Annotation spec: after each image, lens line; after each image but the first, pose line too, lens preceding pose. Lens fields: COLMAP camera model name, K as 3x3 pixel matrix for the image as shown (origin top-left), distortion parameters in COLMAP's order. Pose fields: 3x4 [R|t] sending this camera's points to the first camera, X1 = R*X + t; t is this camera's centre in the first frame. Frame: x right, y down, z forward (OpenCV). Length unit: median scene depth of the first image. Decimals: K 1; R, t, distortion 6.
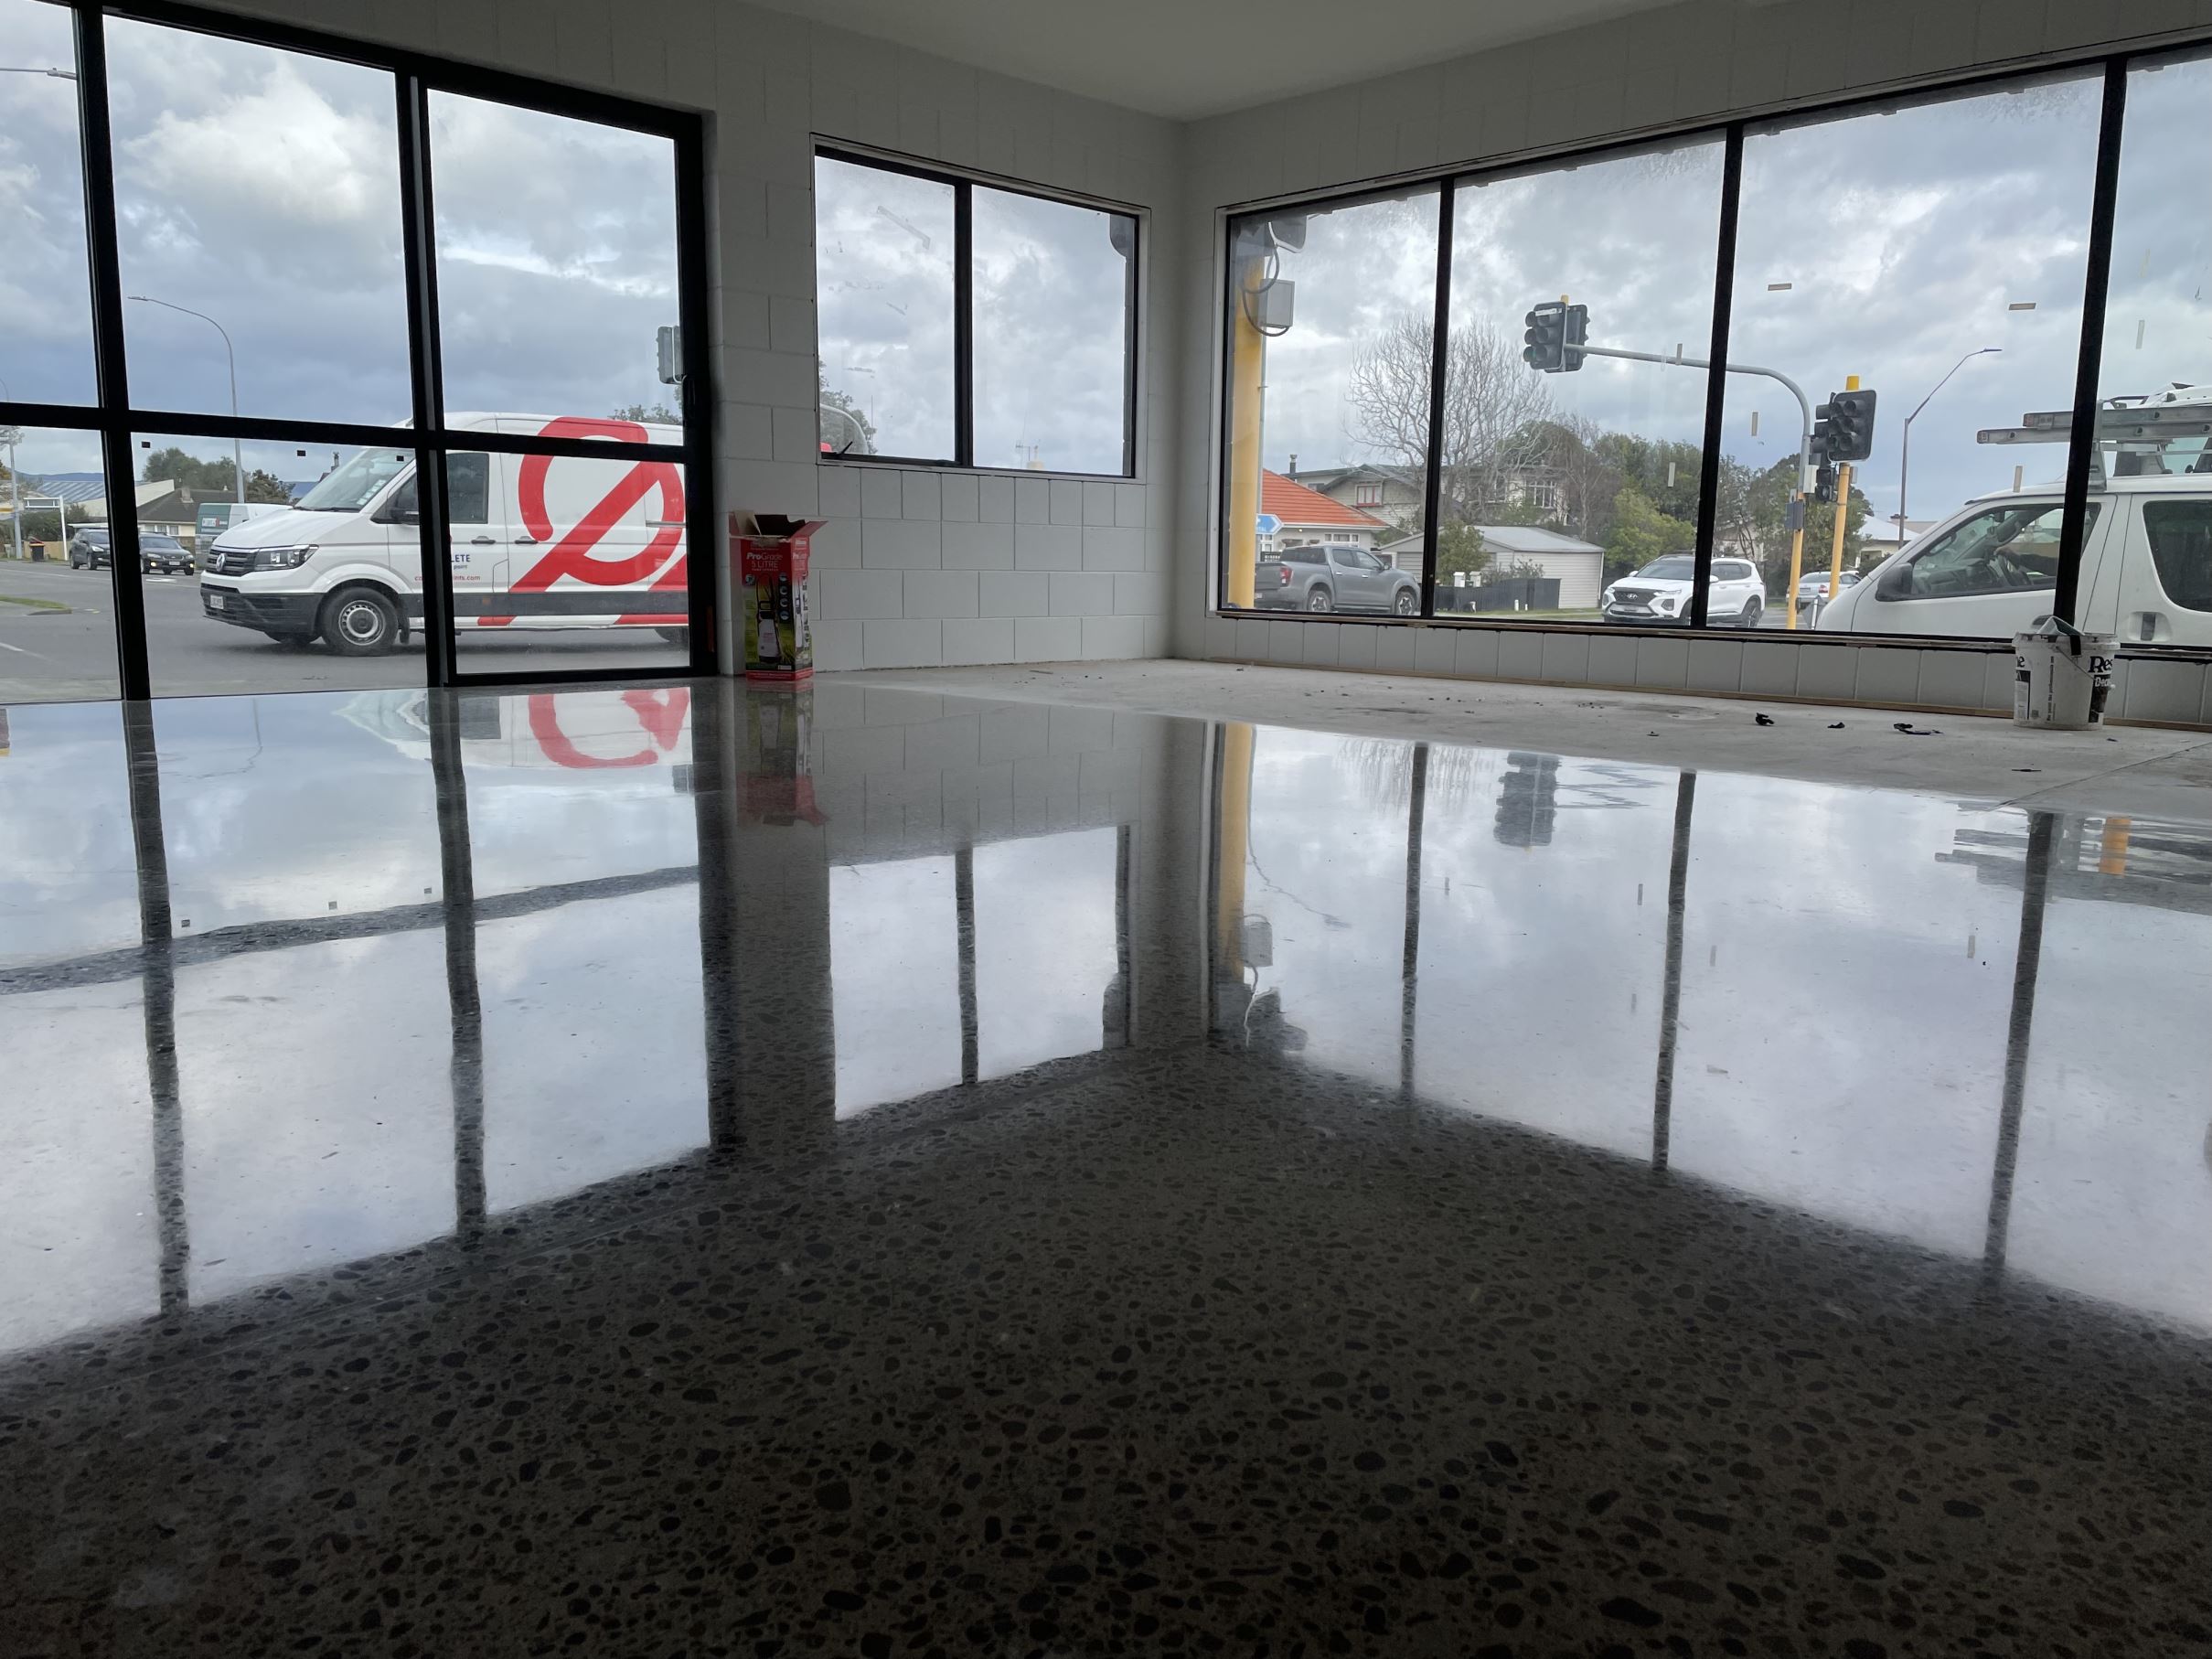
lens RADIAL K [[1667.2, 0, 1118.9], [0, 1667.2, 826.0], [0, 0, 1]] dist [0.092197, -0.122423]
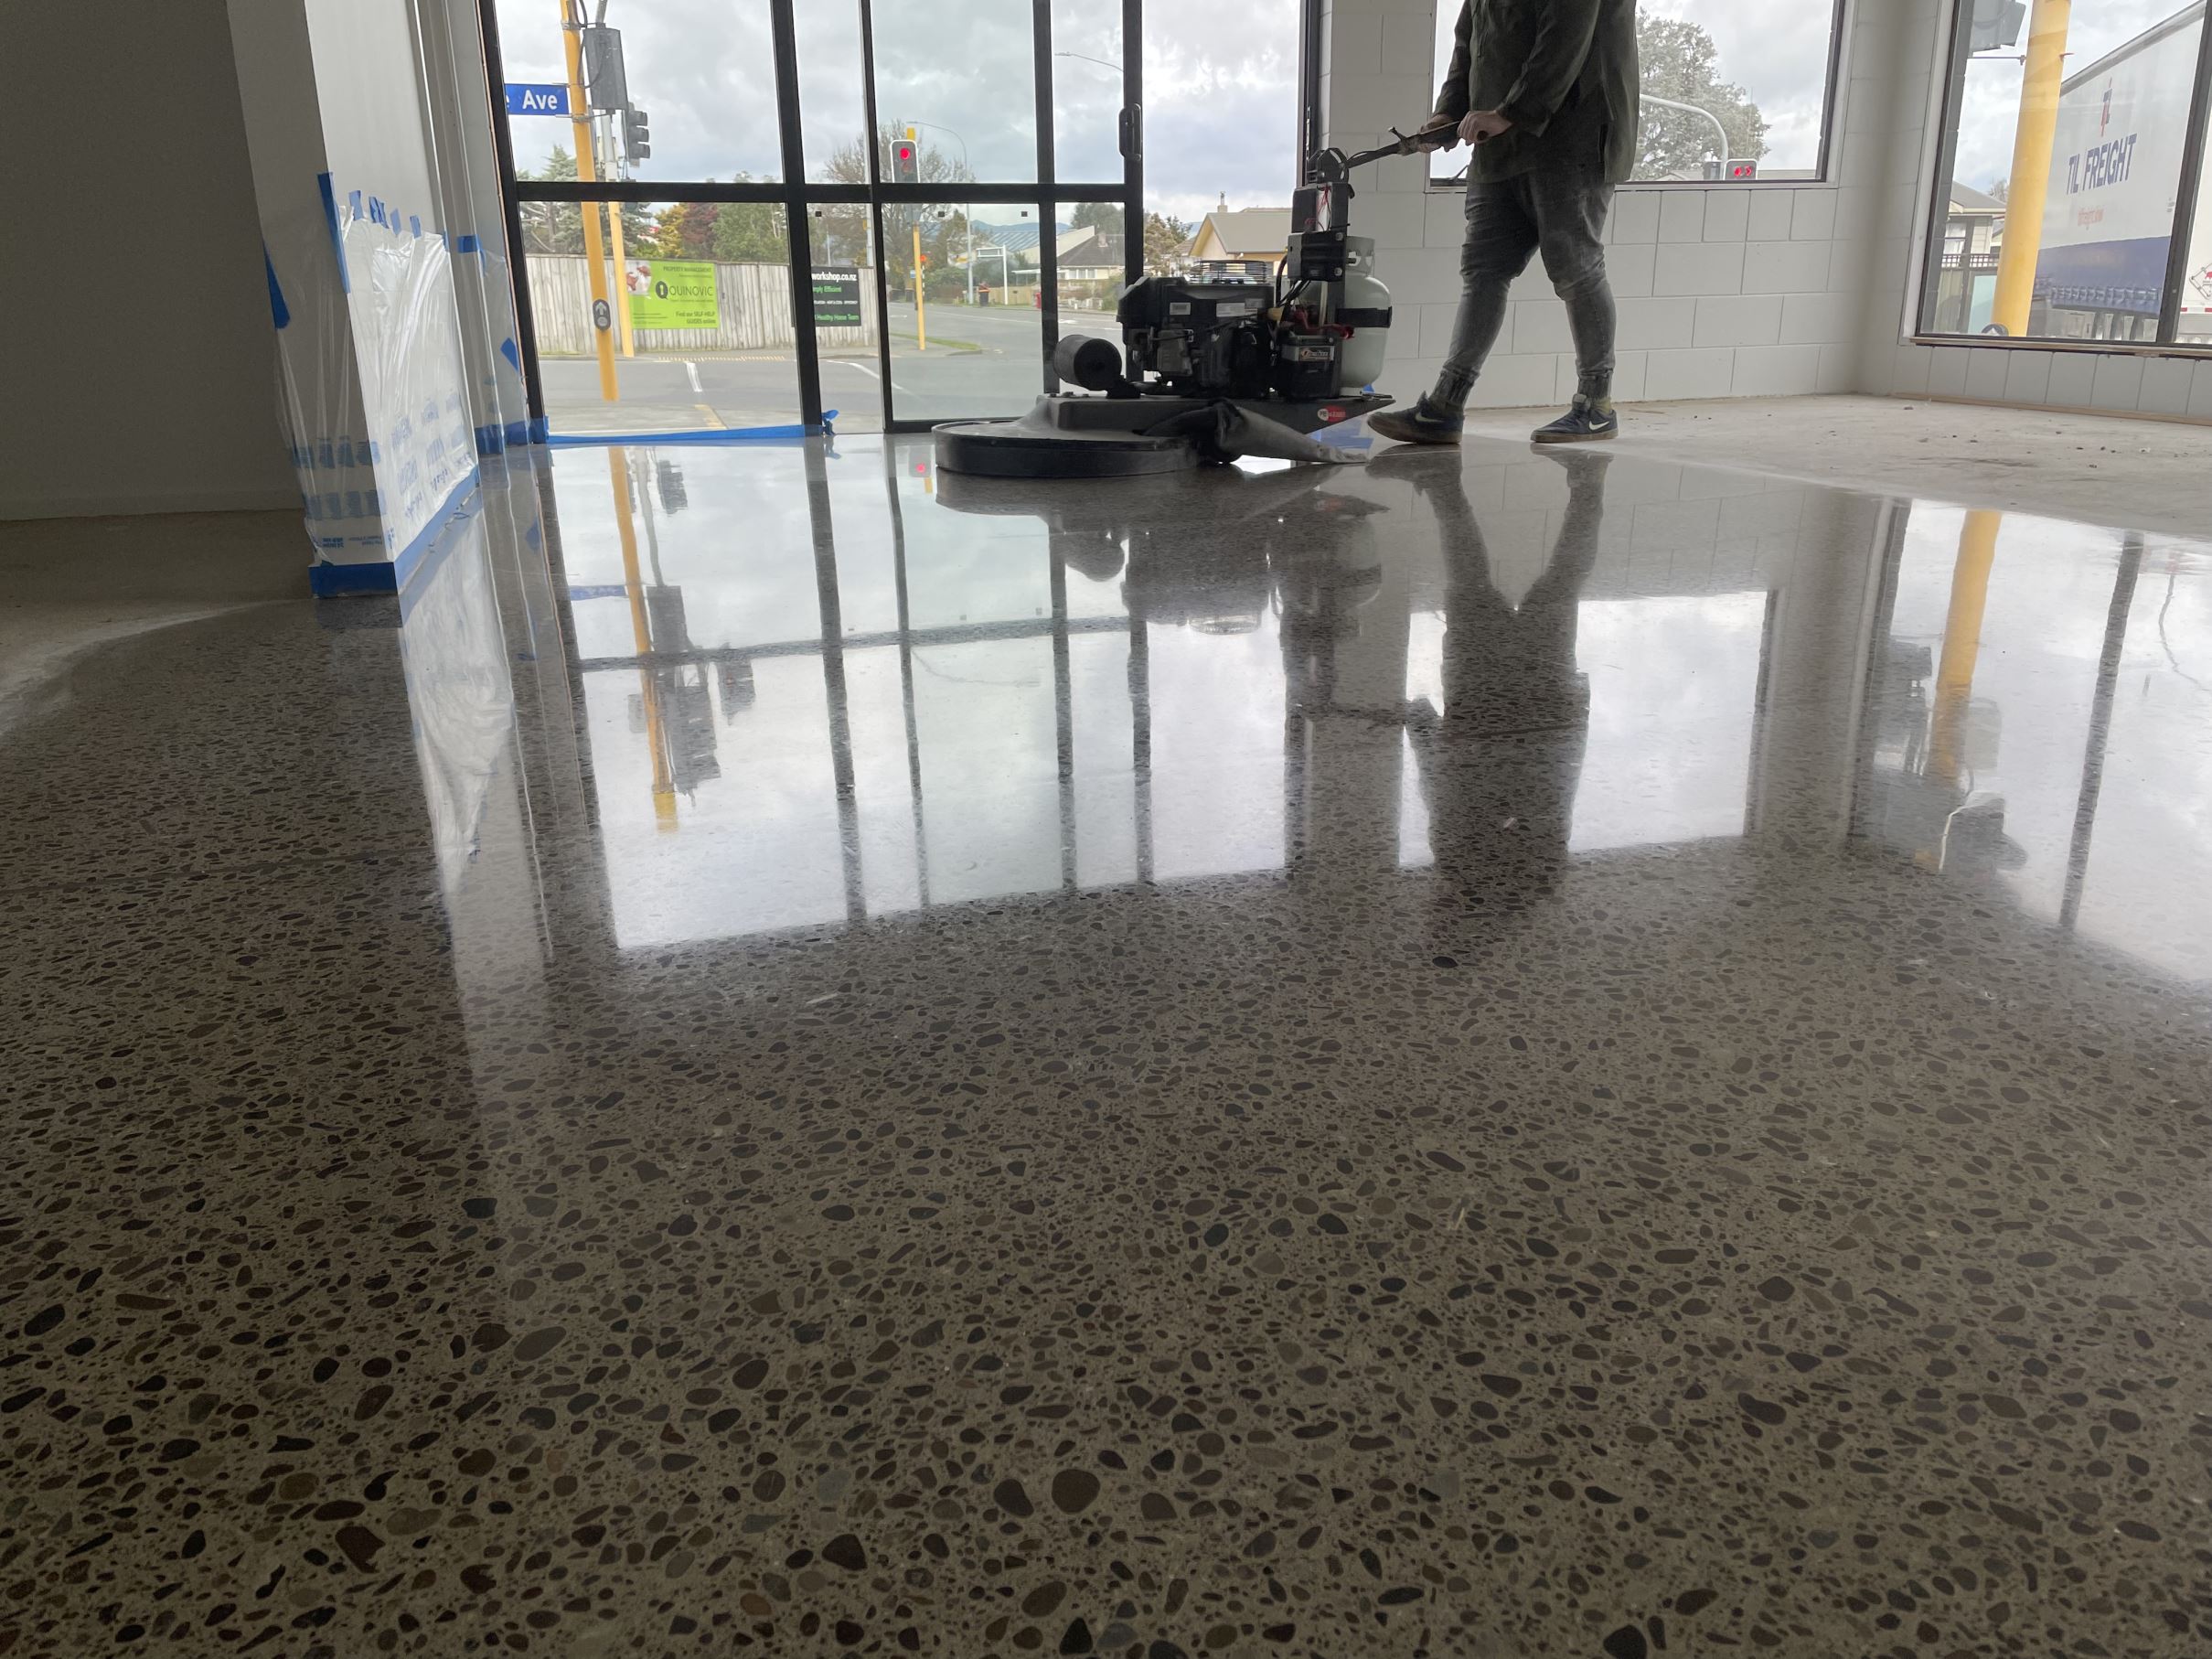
lens RADIAL K [[1667.2, 0, 1118.9], [0, 1667.2, 826.0], [0, 0, 1]] dist [0.092197, -0.122423]
pose [[0.877581, 0.121571, -0.463759, 0.948729], [-0.049049, 0.985007, 0.165395, -0.040723], [0.476913, -0.122400, 0.870386, 0.114299]]
